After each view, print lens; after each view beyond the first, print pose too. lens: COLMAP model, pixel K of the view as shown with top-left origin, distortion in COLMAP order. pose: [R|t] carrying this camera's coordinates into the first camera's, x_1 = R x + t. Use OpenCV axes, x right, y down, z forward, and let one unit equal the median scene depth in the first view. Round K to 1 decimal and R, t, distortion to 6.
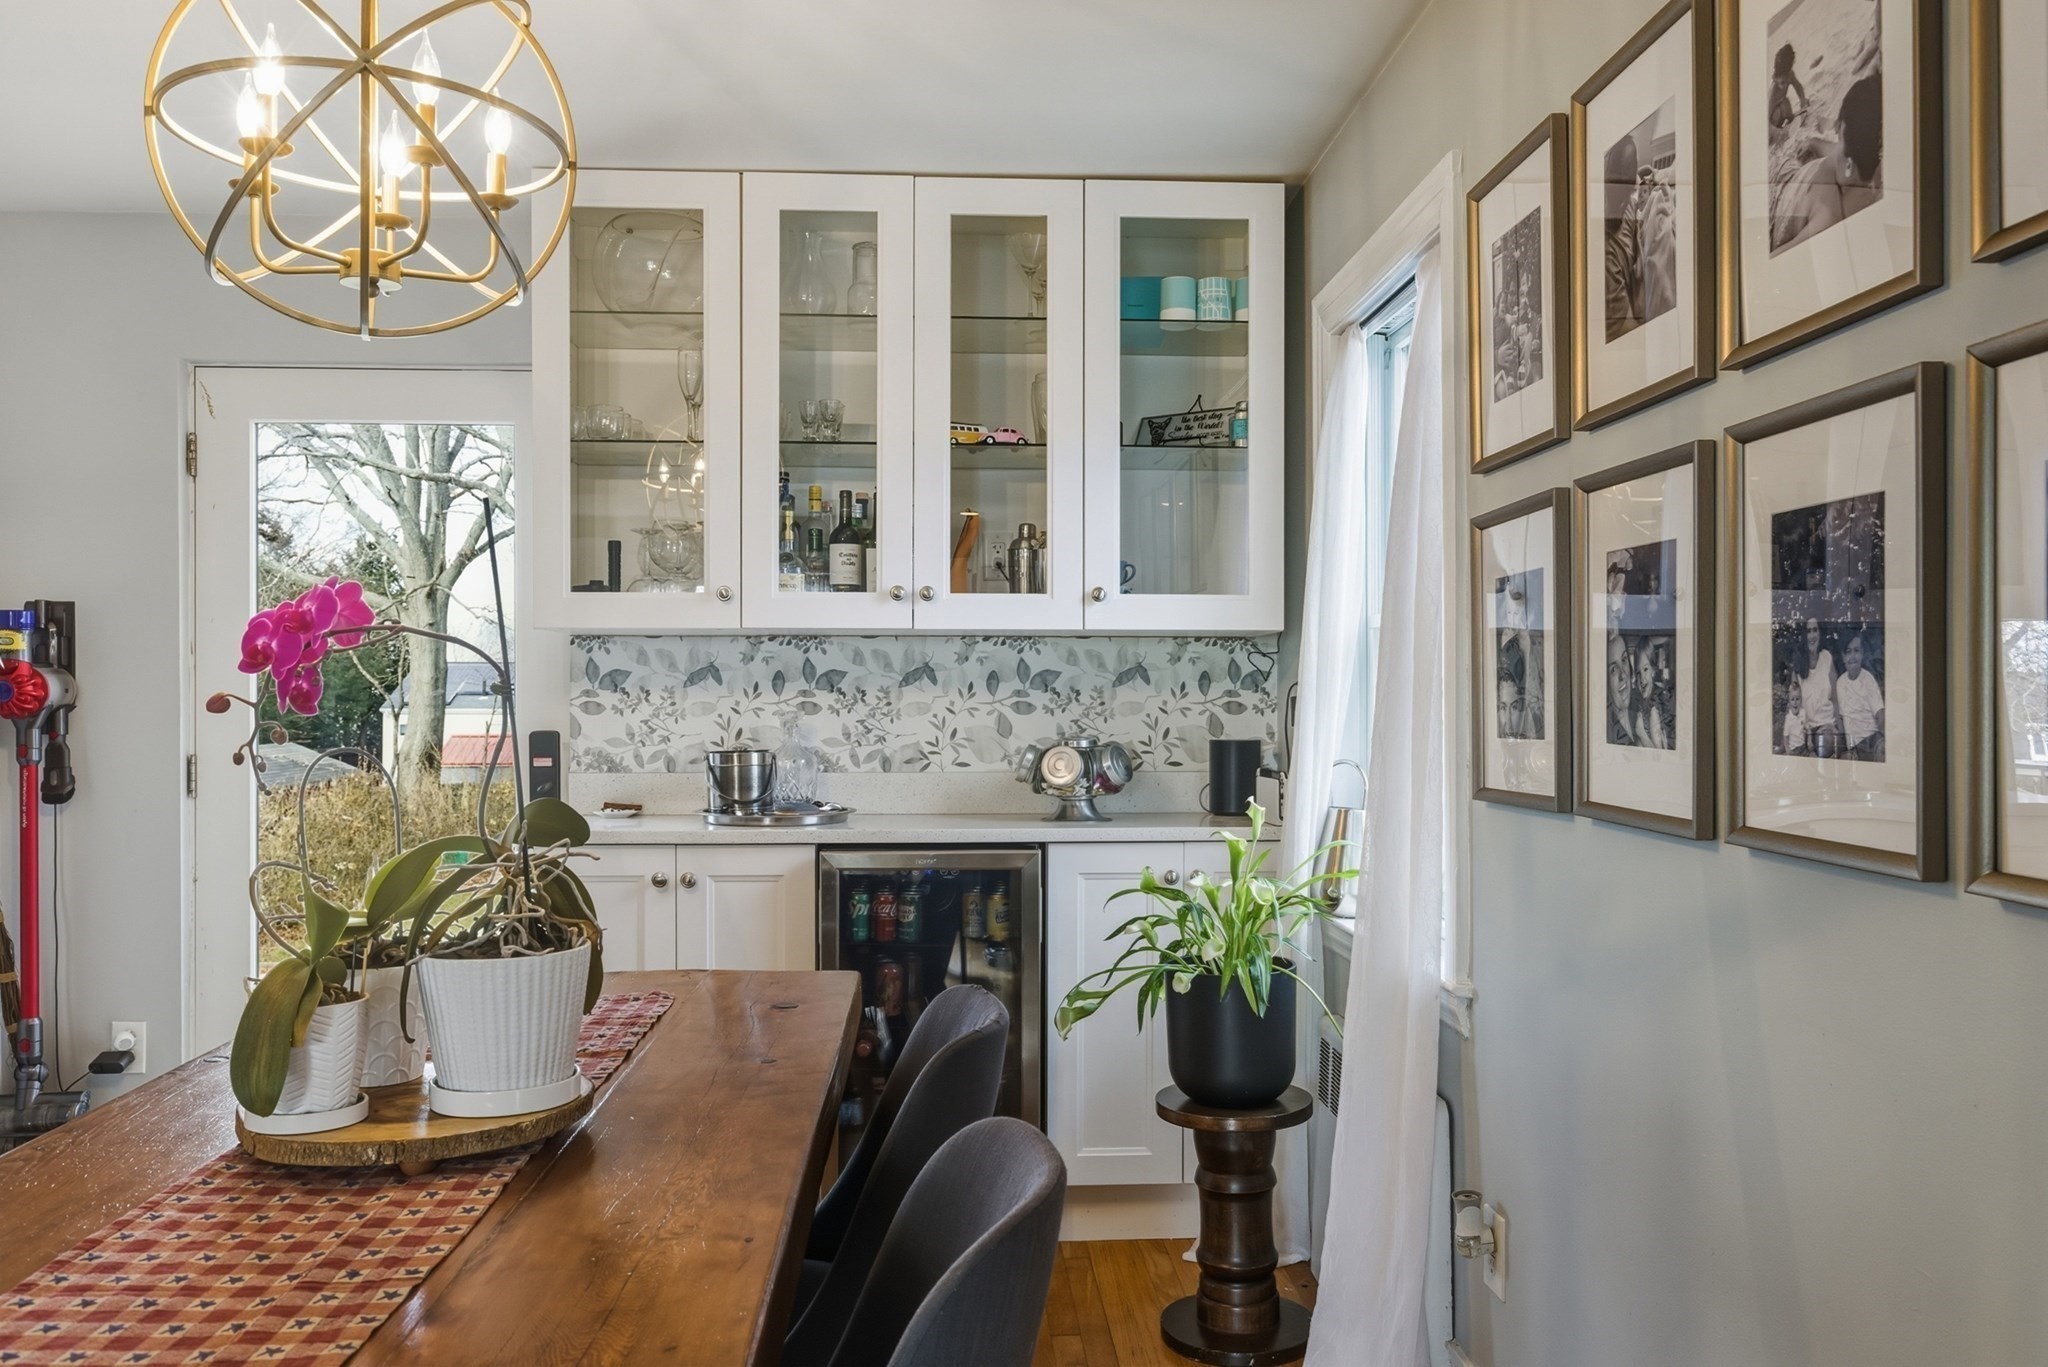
lens RADIAL K [[1527.1, 0, 1080.4], [0, 1527.1, 692.3], [0, 0, 1]] dist [0.020148, -0.002848]
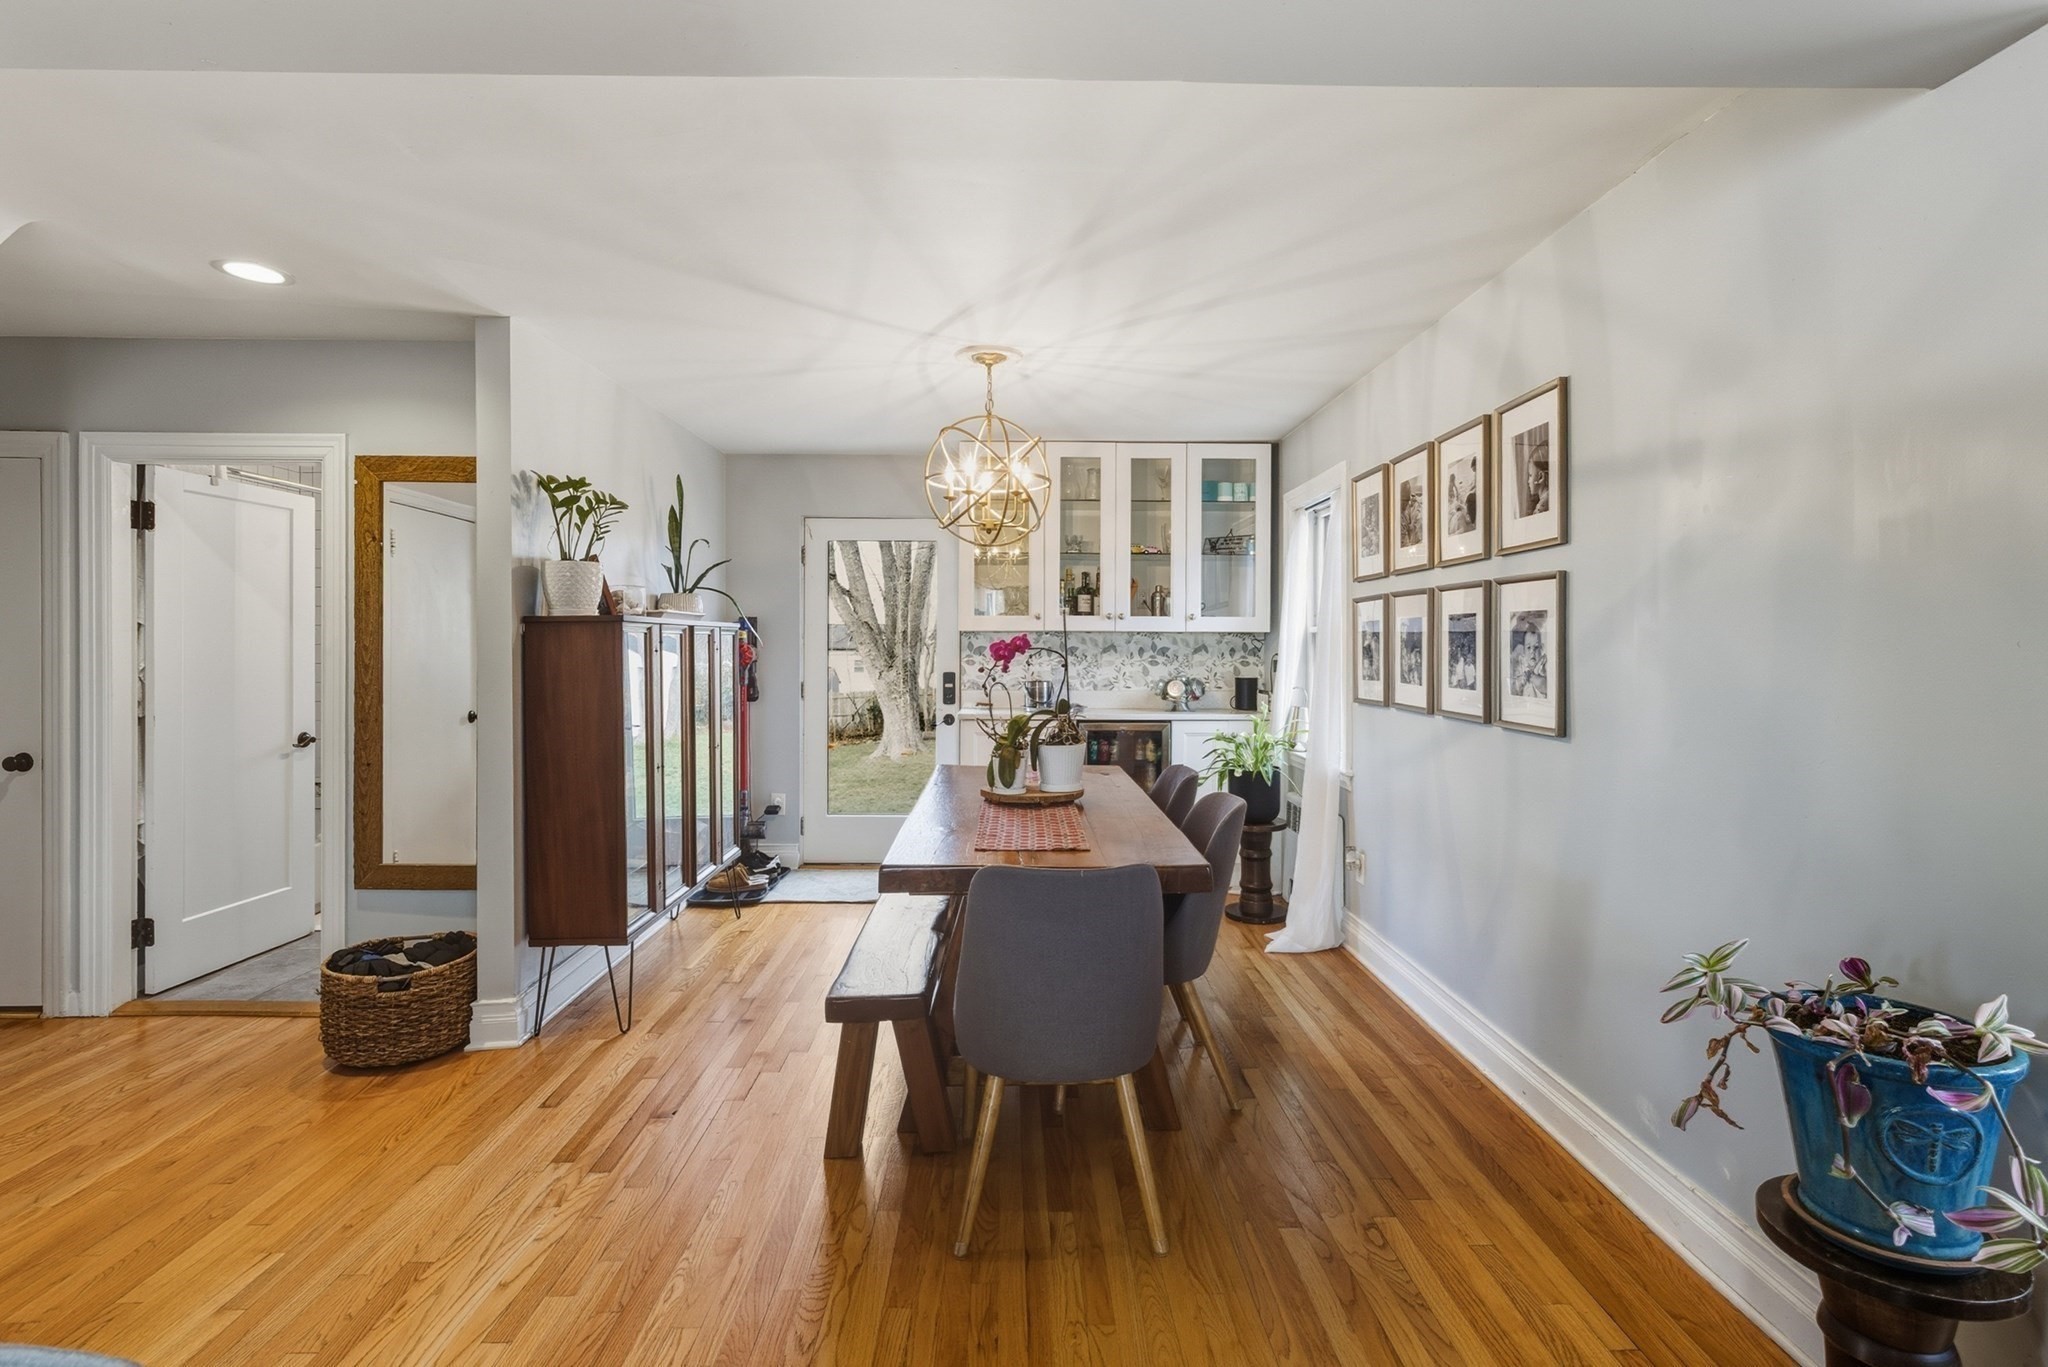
lens RADIAL K [[942.1, 0, 1061.1], [0, 942.1, 644.9], [0, 0, 1]] dist [0.002031, 0.002178]
pose [[0.999362, 0.003584, -0.035545, -0.142973], [-0.003416, 0.999983, 0.004805, -0.026823], [0.035562, -0.004681, 0.999357, -0.487201]]
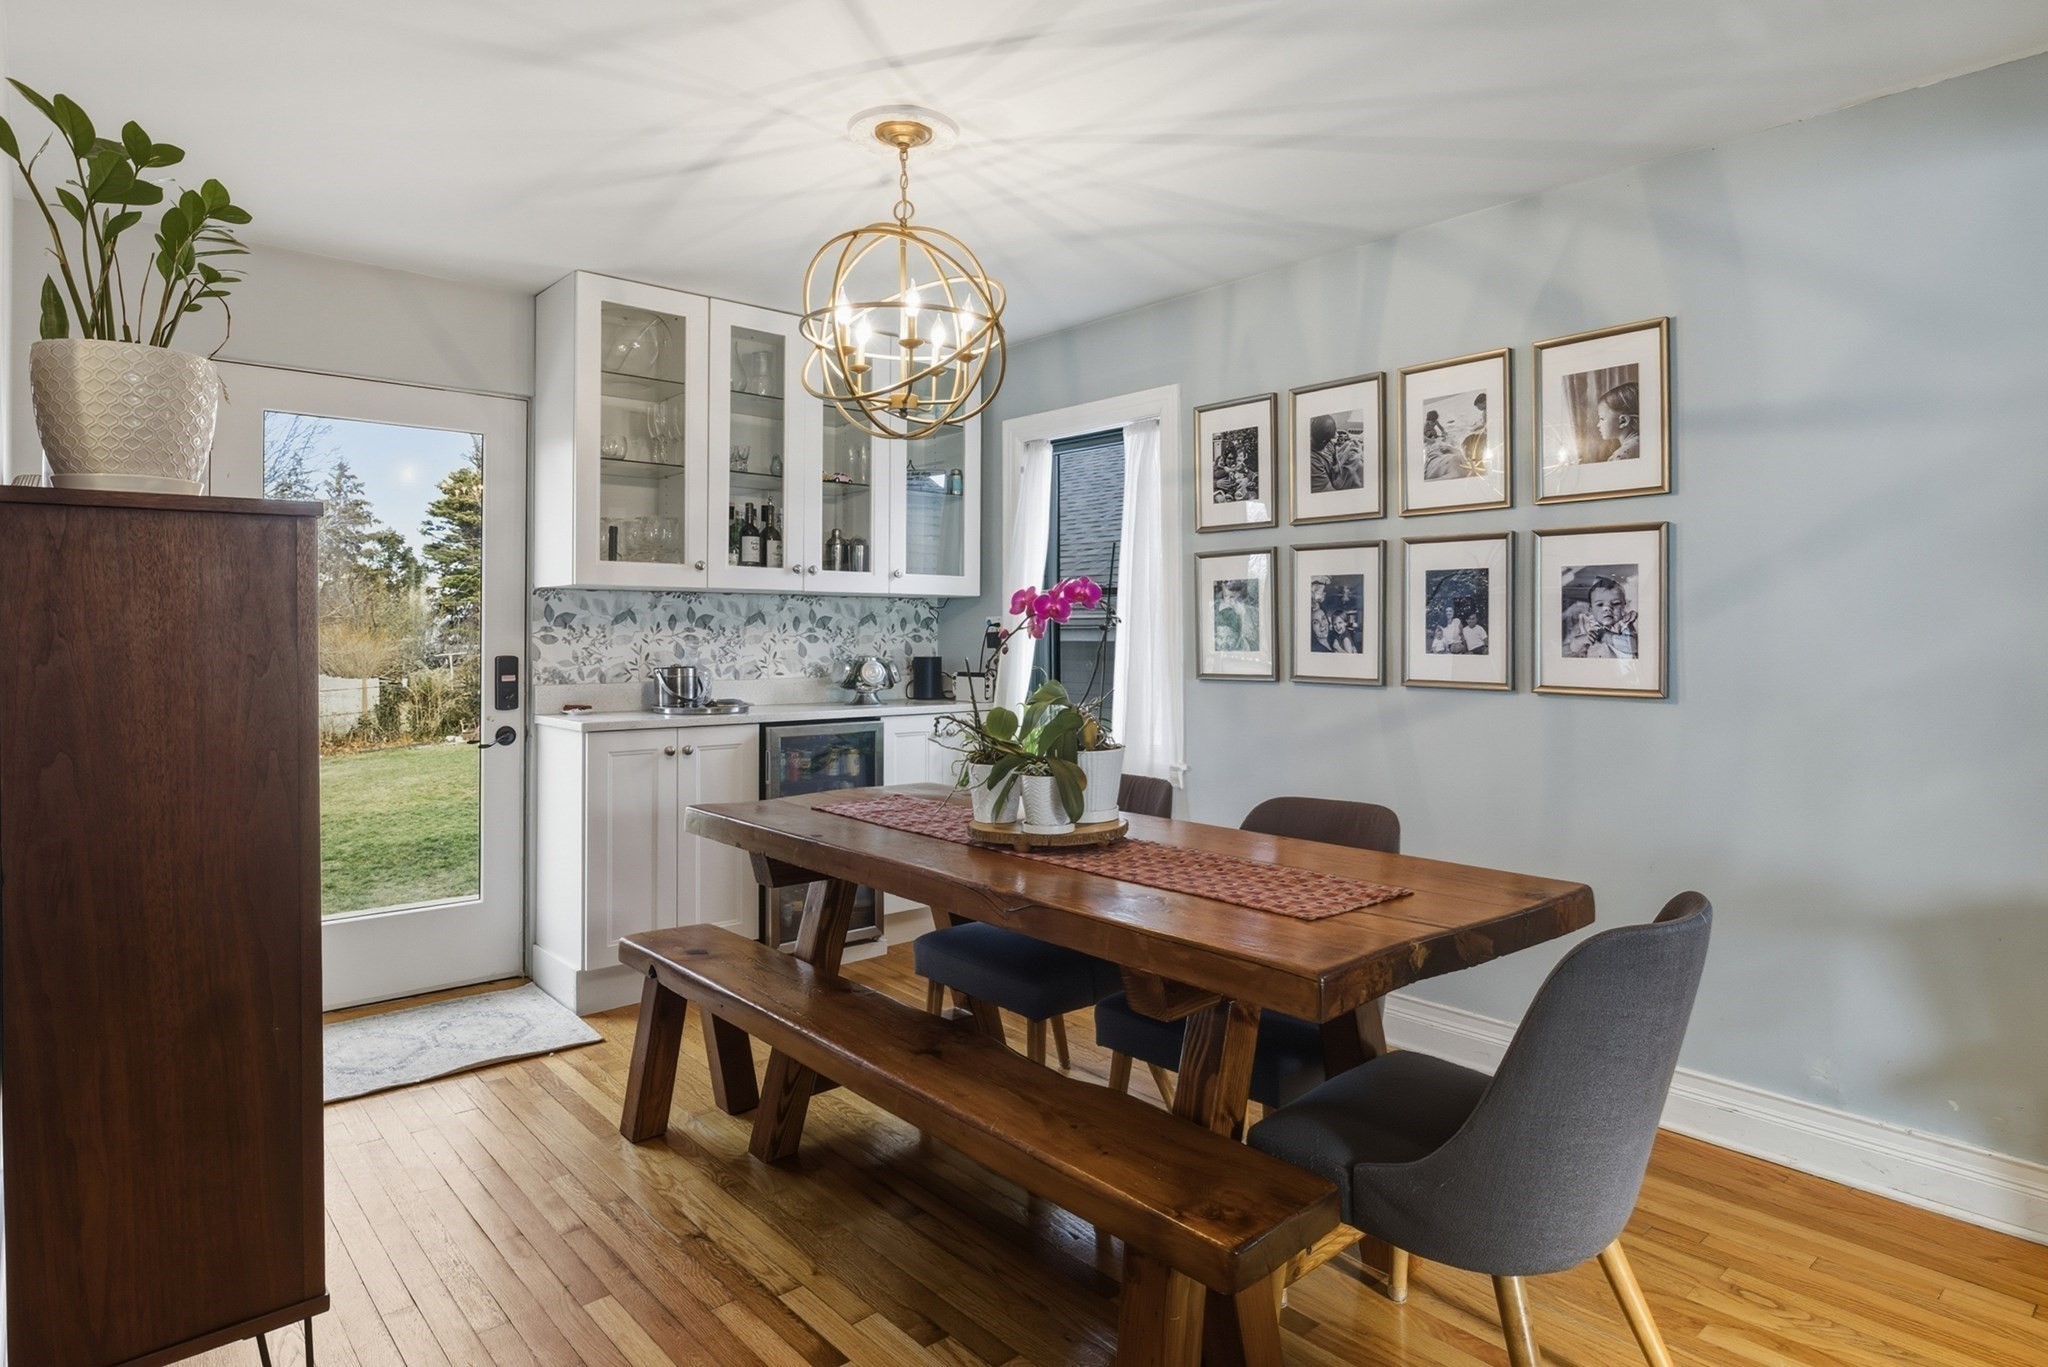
lens RADIAL K [[1106.3, 0, 994.0], [0, 1106.3, 624.0], [0, 0, 1]] dist [-0.010575, 0.000909]
pose [[0.798213, 0.006963, 0.602336, -0.671573], [-0.004532, 0.999974, -0.005555, -0.000060], [-0.602359, 0.001705, 0.798224, -0.078986]]
